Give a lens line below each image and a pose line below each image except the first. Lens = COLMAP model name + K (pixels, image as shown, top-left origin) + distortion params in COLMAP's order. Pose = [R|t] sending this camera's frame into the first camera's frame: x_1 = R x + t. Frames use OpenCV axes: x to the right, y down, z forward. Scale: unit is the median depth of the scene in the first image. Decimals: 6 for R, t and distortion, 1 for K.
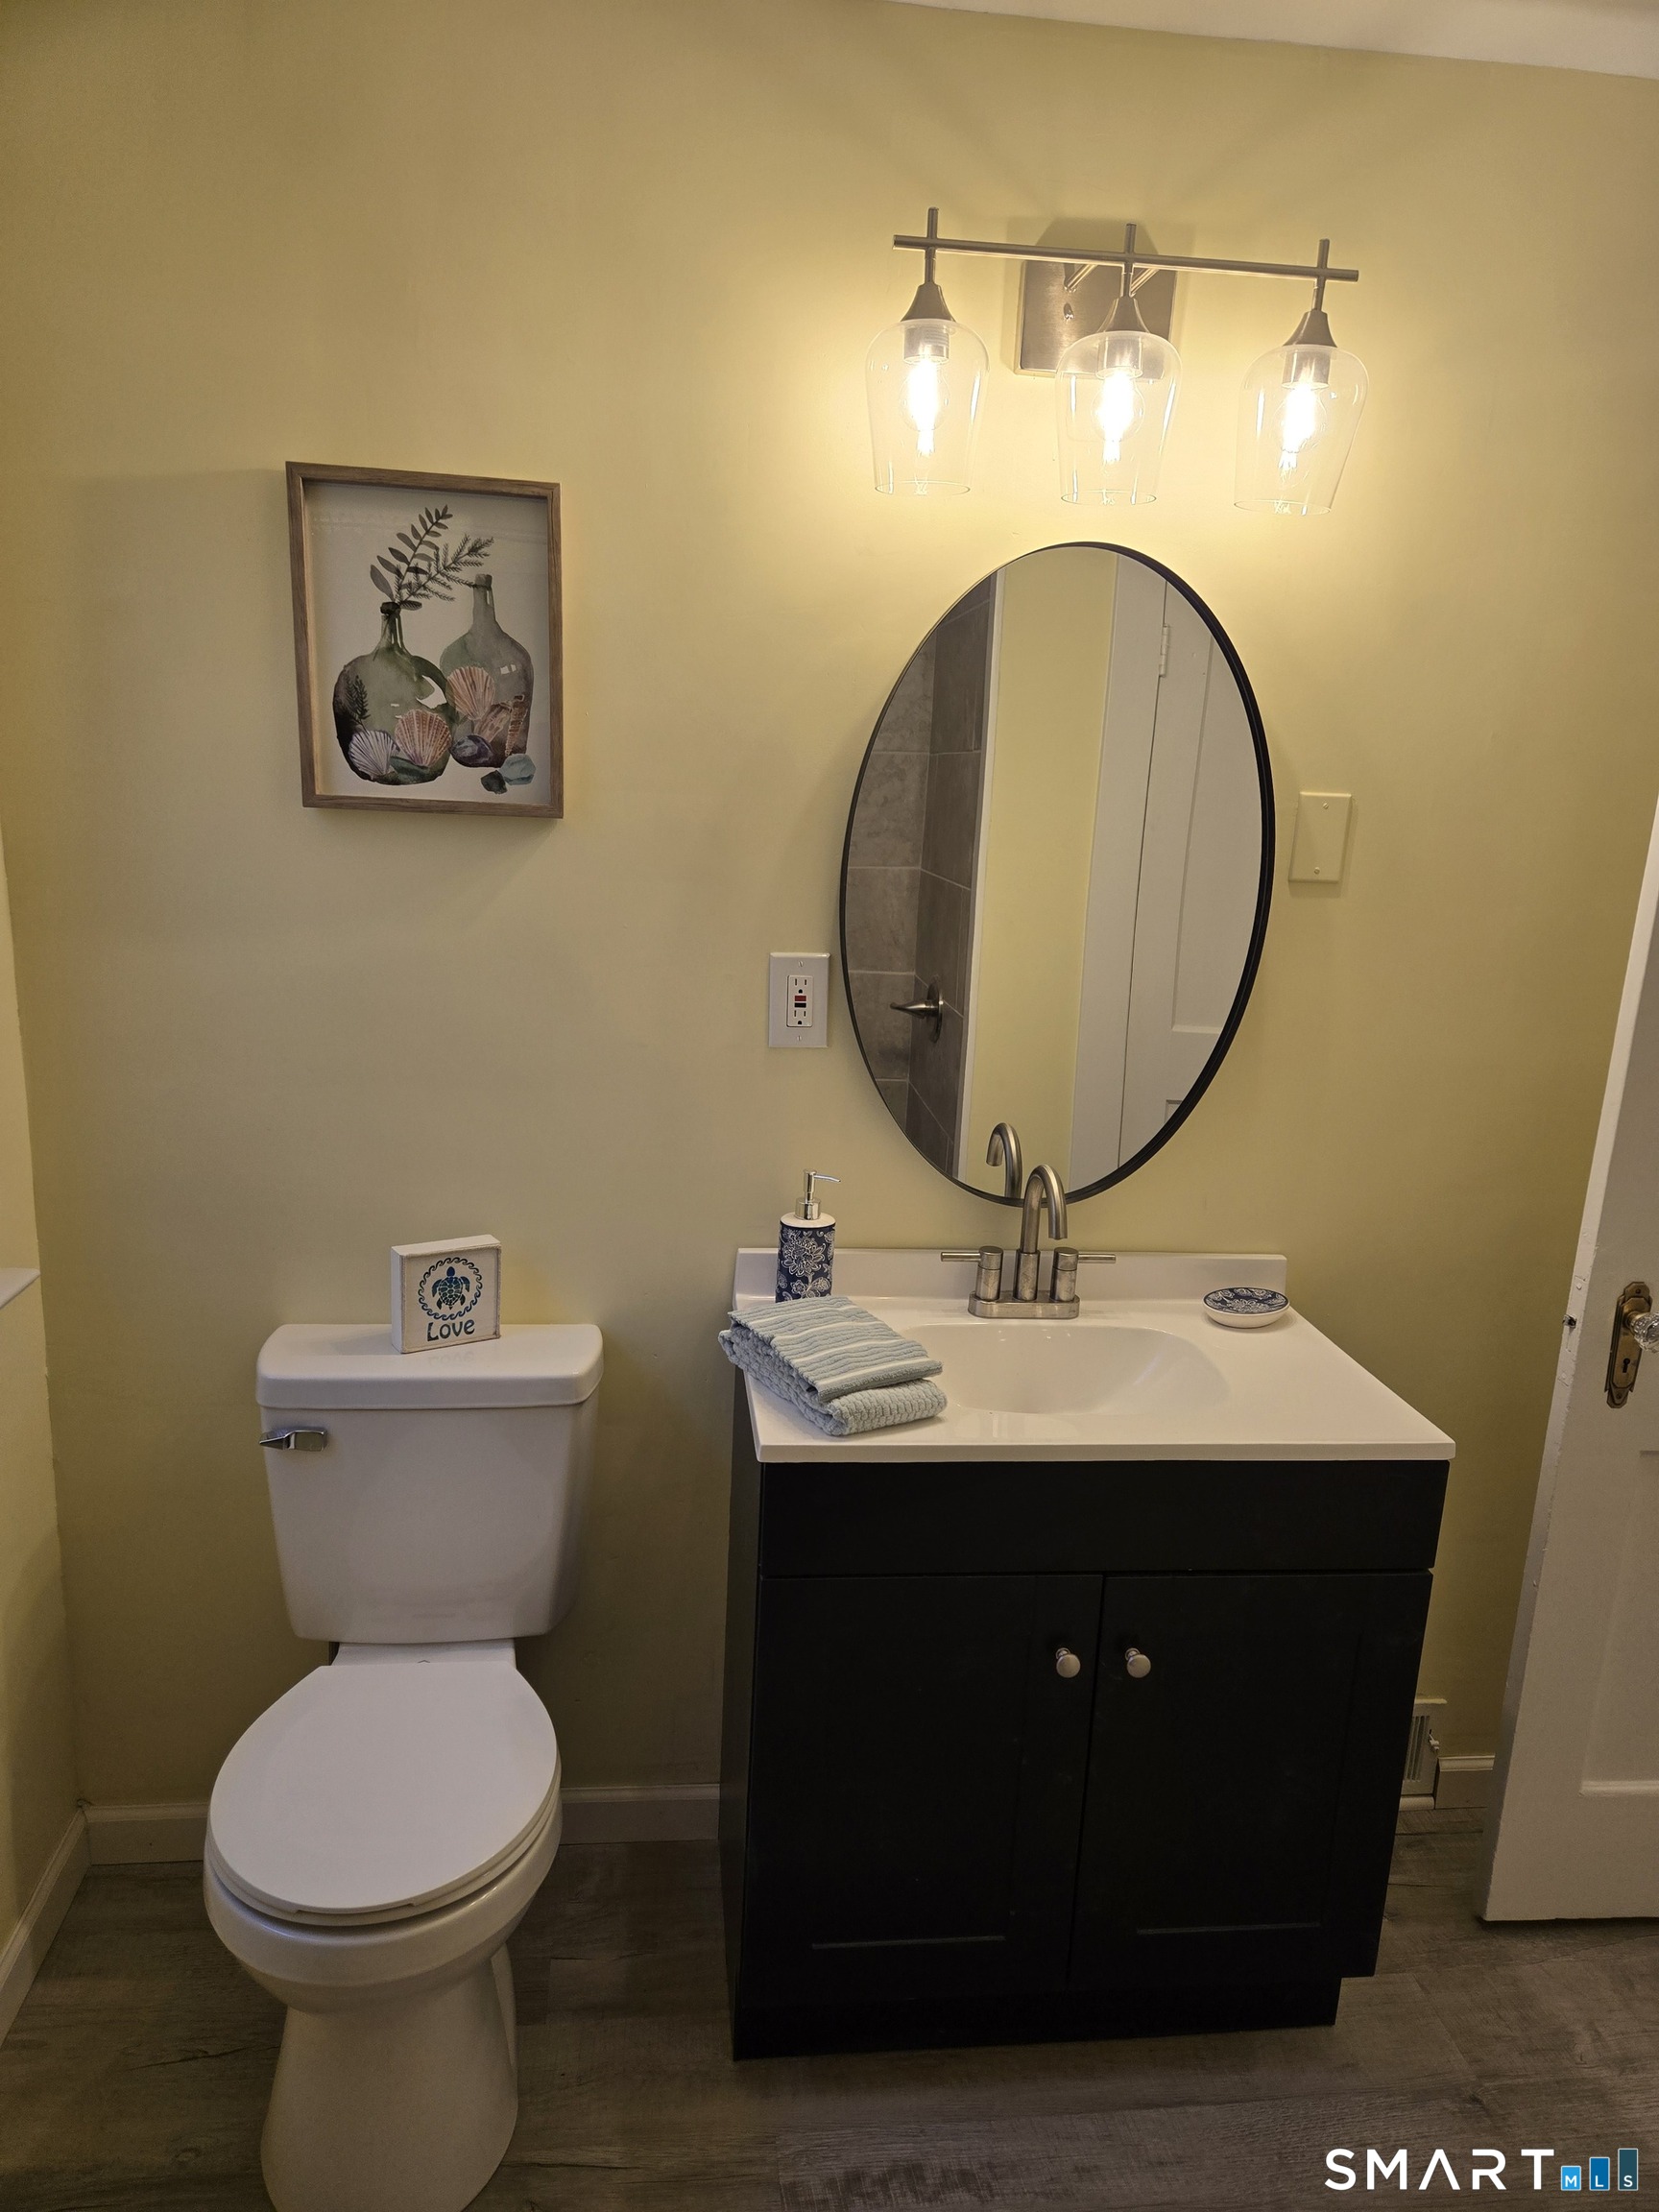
lens RADIAL K [[1476.2, 0, 829.5], [0, 1476.2, 1106.0], [0, 0, 1]] dist [-0.003069, -0.003833]
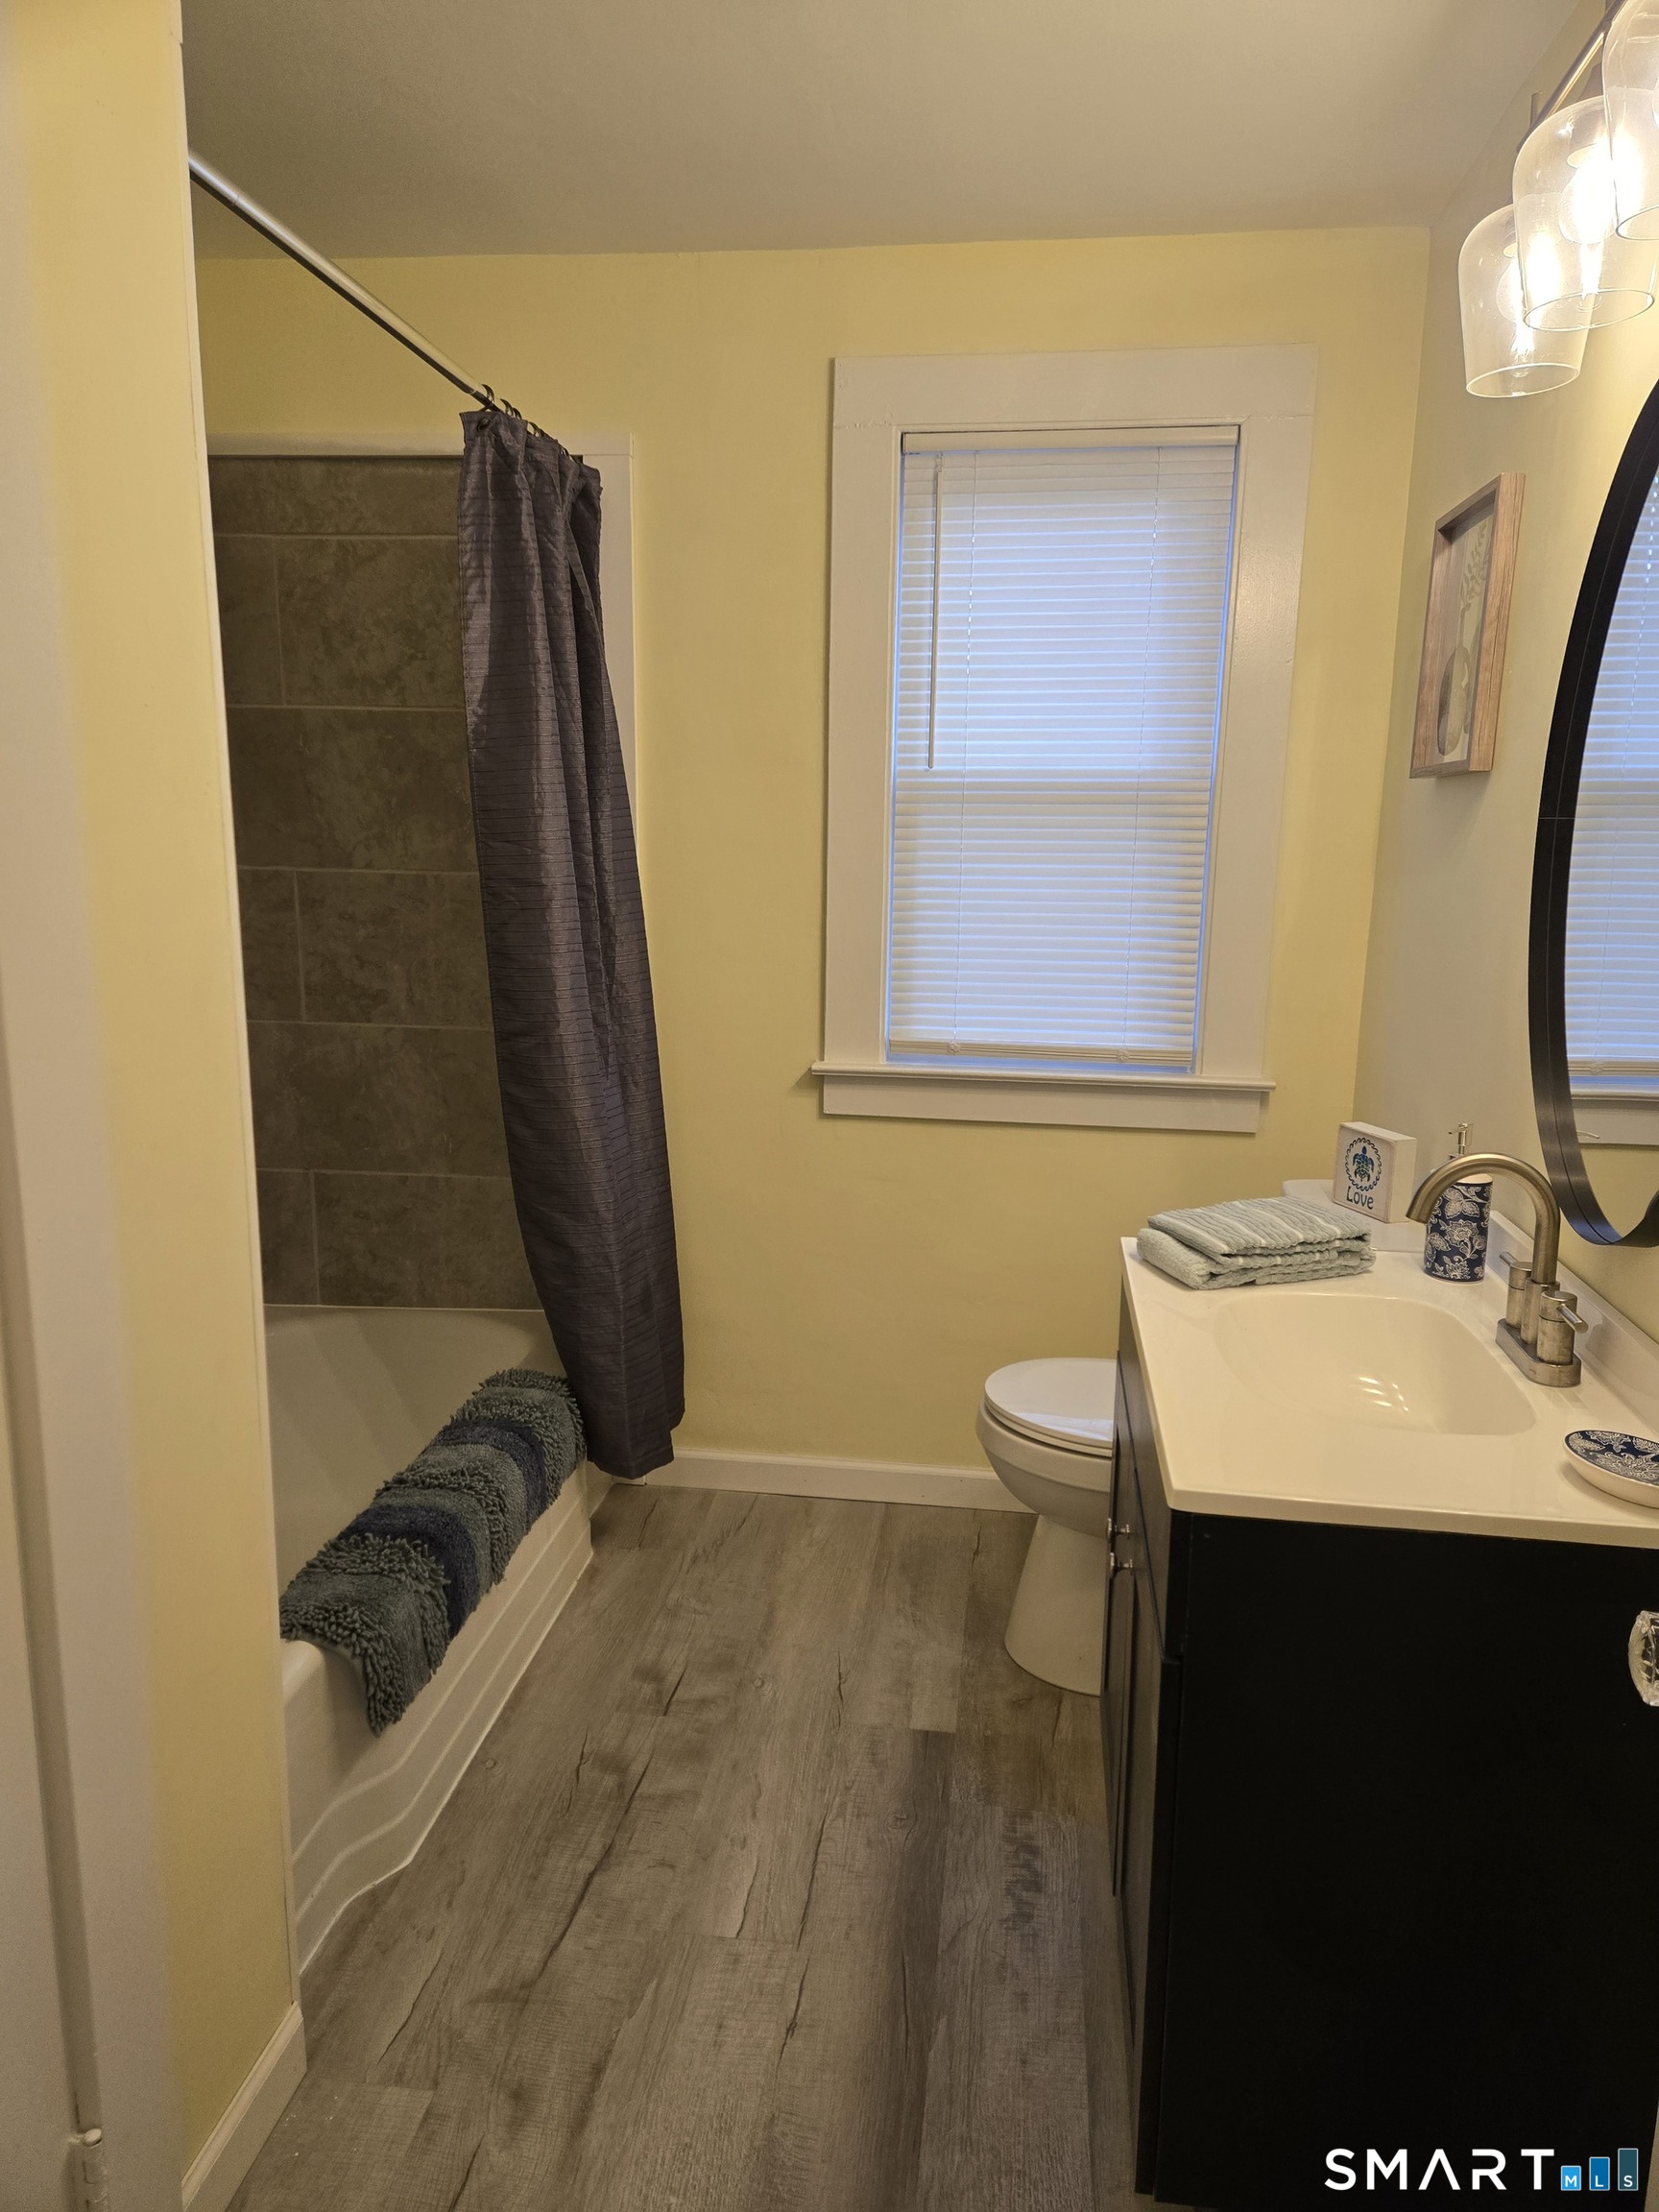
lens RADIAL K [[1476.2, 0, 829.5], [0, 1476.2, 1106.0], [0, 0, 1]] dist [-0.003069, -0.003833]
pose [[-0.256786, 0.136524, -0.956777, 1.126664], [-0.224842, 0.954371, 0.196526, -0.070471], [0.939950, 0.265589, -0.214373, 0.913367]]
